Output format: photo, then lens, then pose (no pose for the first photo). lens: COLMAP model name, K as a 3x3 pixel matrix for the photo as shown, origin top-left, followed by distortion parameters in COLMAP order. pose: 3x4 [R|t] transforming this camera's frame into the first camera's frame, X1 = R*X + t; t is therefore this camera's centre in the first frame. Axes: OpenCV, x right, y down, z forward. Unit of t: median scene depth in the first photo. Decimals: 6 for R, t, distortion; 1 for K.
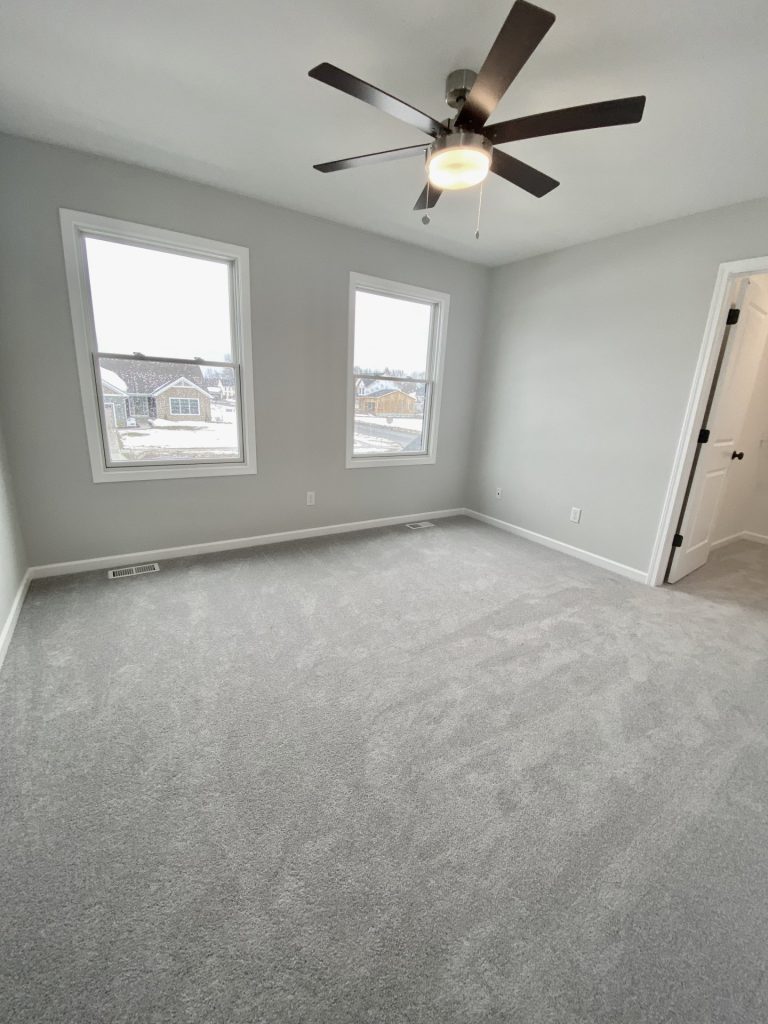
lens RADIAL K [[417.3, 0, 387.3], [0, 417.3, 513.4], [0, 0, 1]] dist [-0.005380, -0.006303]
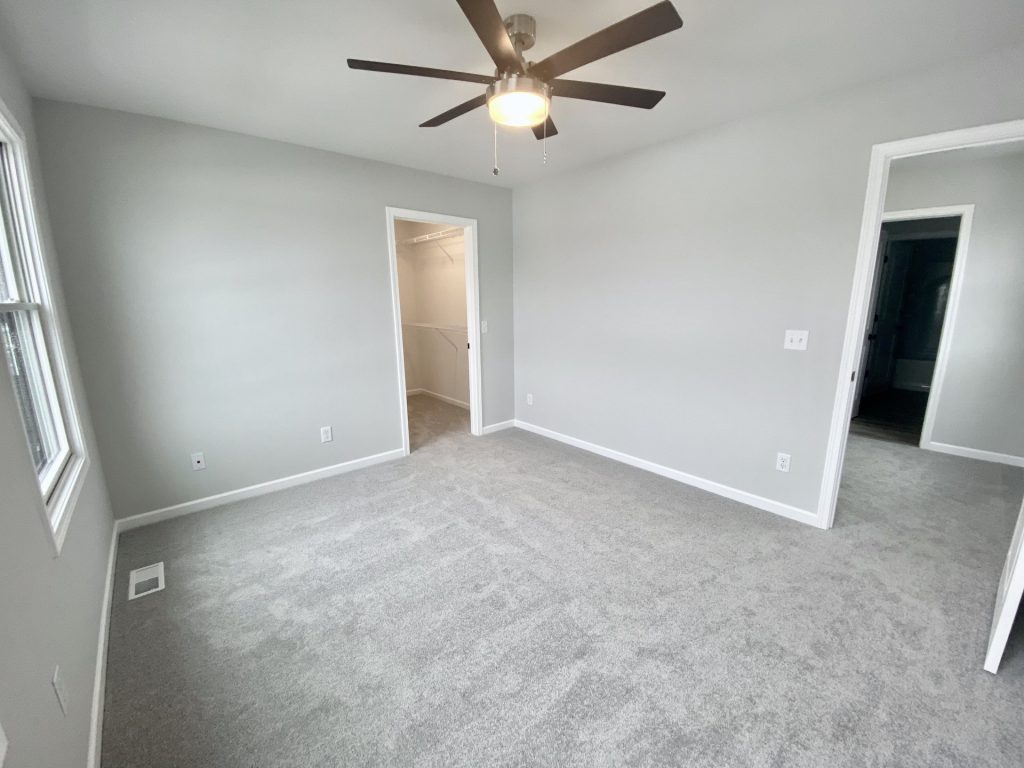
lens RADIAL K [[417.3, 0, 508.7], [0, 417.3, 380.0], [0, 0, 1]] dist [-0.005380, -0.006303]
pose [[-0.135097, -0.239130, 0.961543, -0.625660], [0.279447, 0.921849, 0.268521, -0.321681], [-0.950609, 0.304977, -0.057715, 0.824135]]
